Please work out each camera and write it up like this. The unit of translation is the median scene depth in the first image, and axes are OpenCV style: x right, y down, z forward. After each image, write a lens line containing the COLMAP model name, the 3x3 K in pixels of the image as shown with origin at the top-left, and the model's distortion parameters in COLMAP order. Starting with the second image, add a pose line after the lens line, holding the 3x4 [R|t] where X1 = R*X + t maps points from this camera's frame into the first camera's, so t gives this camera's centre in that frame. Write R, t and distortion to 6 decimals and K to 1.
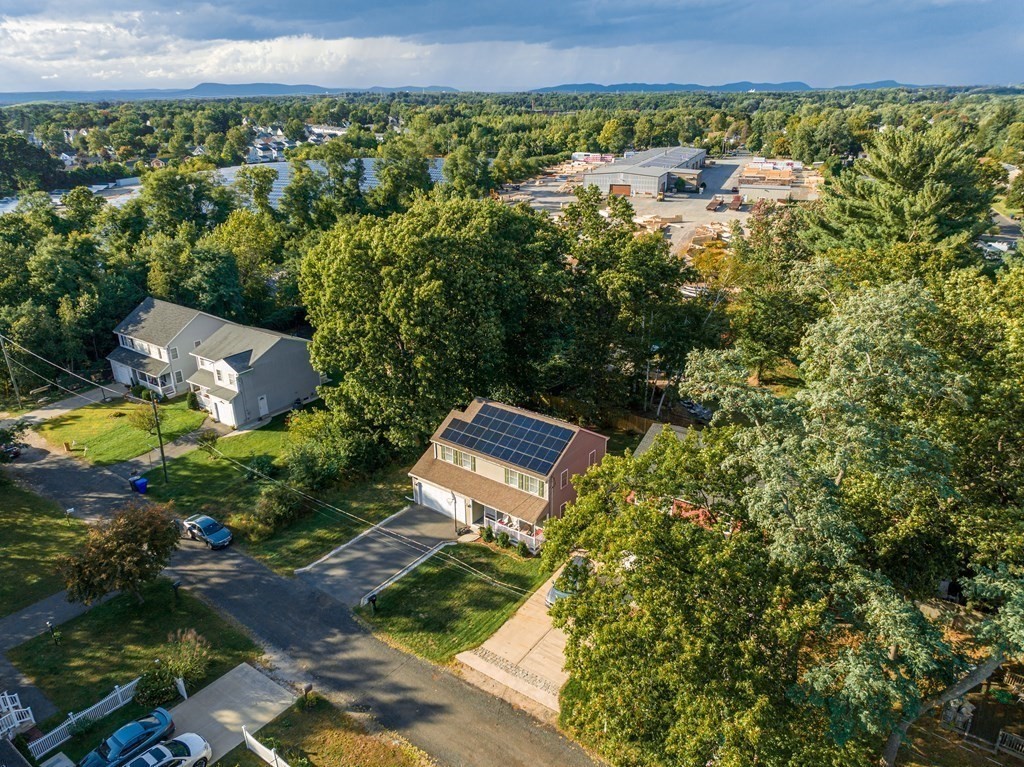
lens RADIAL K [[720.8, 0, 512.5], [0, 720.8, 385.6], [0, 0, 1]] dist [-0.031243, -0.006178]
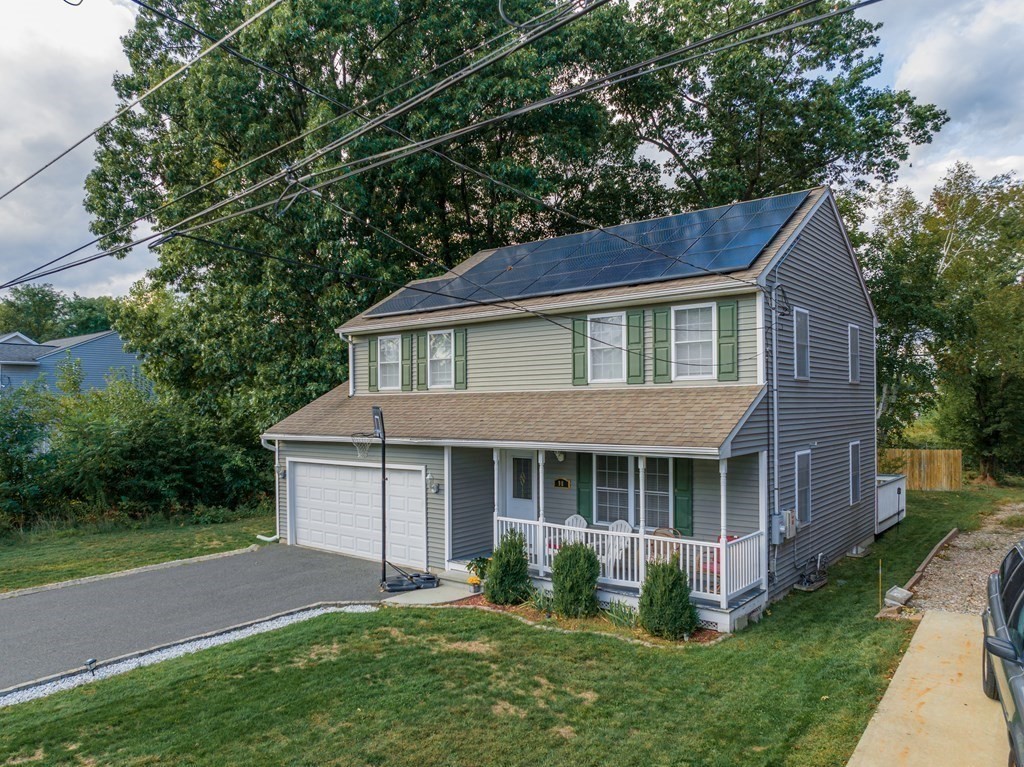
lens RADIAL K [[720.8, 0, 504.9], [0, 720.8, 391.0], [0, 0, 1]] dist [-0.031243, -0.006178]
pose [[0.999258, 0.003856, -0.038318, -0.024709], [-0.018411, 0.921734, -0.387386, 0.235698], [0.033825, 0.387804, 0.921121, 0.728217]]
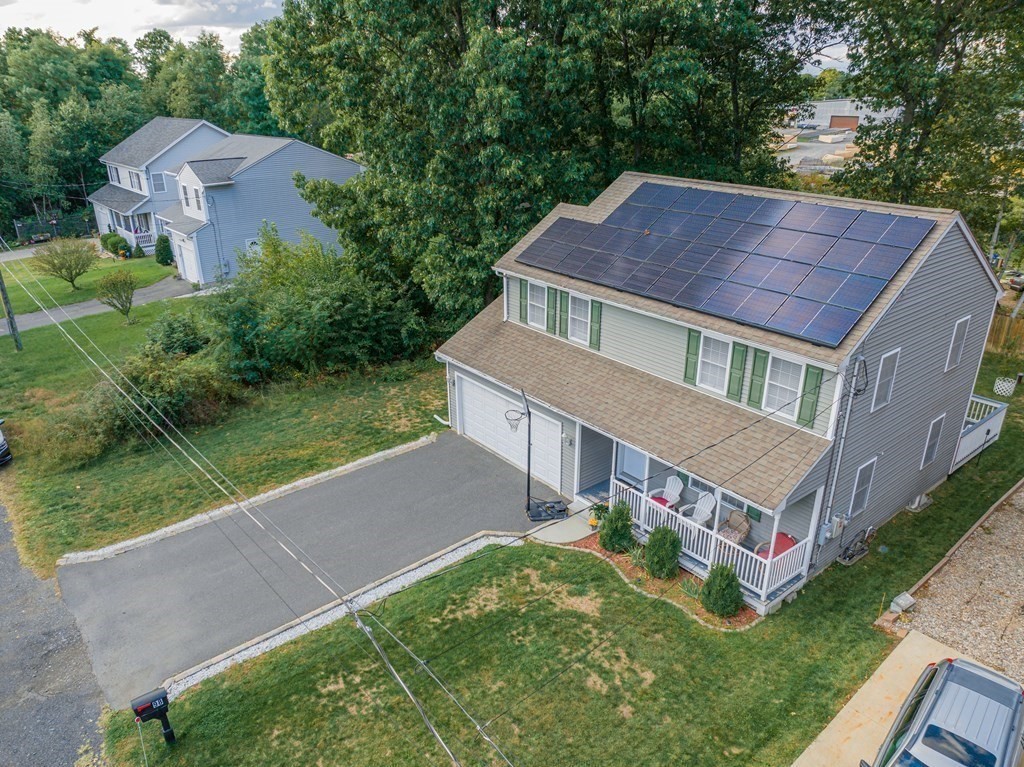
lens RADIAL K [[720.8, 0, 505.7], [0, 720.8, 393.9], [0, 0, 1]] dist [-0.031243, -0.006178]
pose [[0.969156, 0.101487, -0.224581, -0.014298], [-0.097416, 0.994816, 0.029165, 0.135062], [0.226377, -0.006388, 0.974019, 0.641606]]
